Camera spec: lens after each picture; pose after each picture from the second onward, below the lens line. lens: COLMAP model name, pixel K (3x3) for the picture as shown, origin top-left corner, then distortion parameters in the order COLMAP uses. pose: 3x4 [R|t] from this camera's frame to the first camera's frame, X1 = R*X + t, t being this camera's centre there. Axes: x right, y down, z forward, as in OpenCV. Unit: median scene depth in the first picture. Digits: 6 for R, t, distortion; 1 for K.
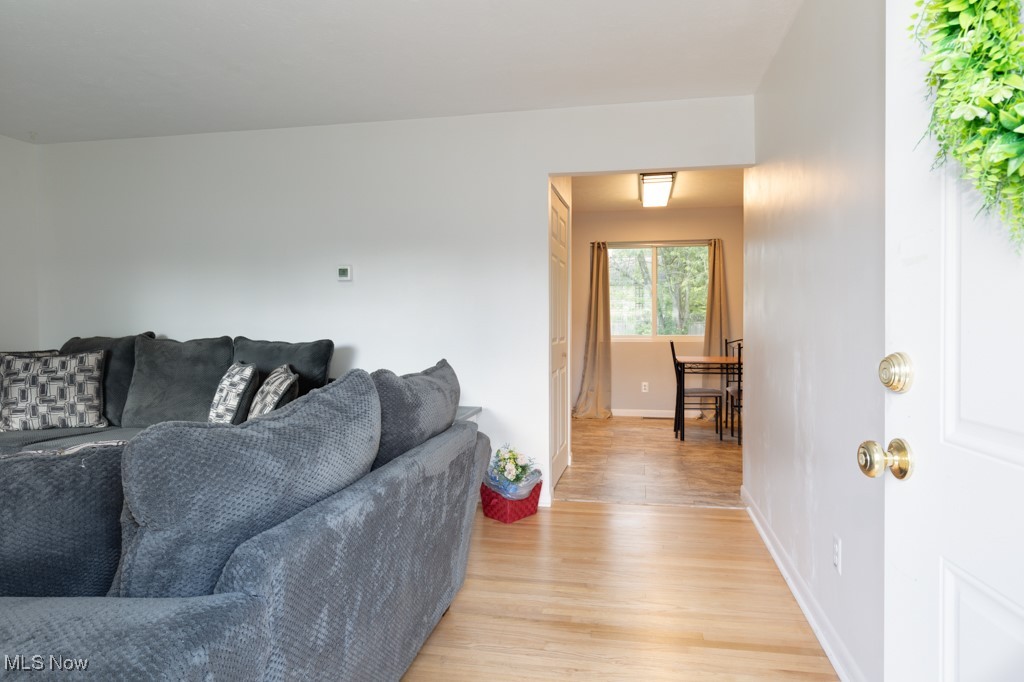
lens RADIAL K [[623.0, 0, 511.7], [0, 623.0, 341.2], [0, 0, 1]] dist [-0.000109, 0.000478]
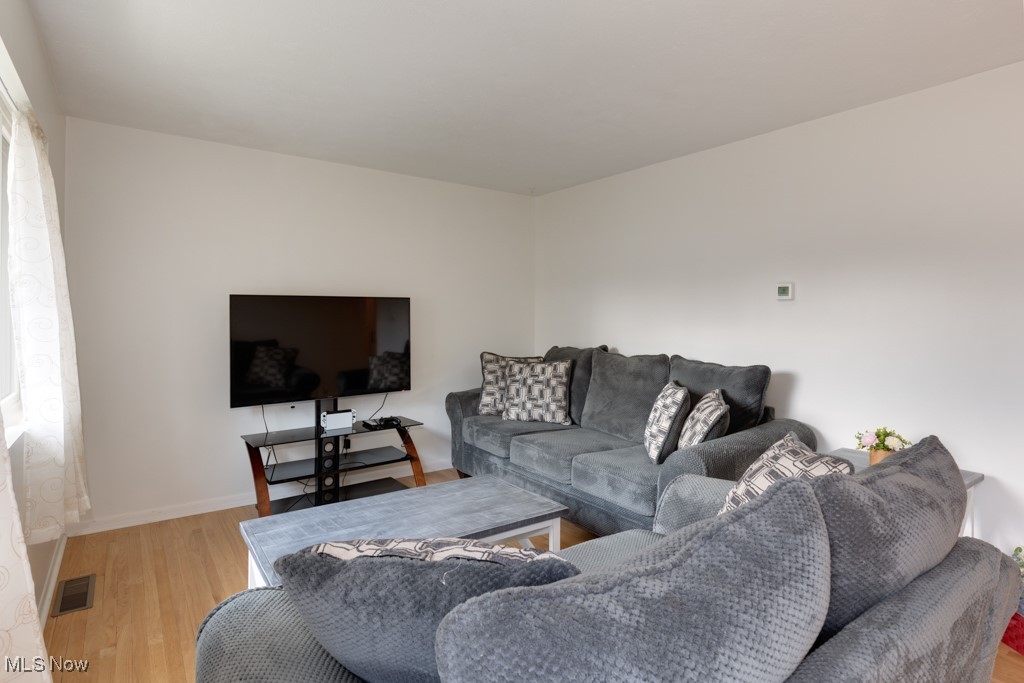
lens RADIAL K [[538.9, 0, 531.7], [0, 538.9, 320.6], [0, 0, 1]] dist [0.005734, -0.001501]
pose [[0.759580, 0.009090, -0.650350, -0.037689], [-0.020603, 0.999737, -0.010090, -0.051991], [0.650087, 0.021063, 0.759568, 0.167541]]
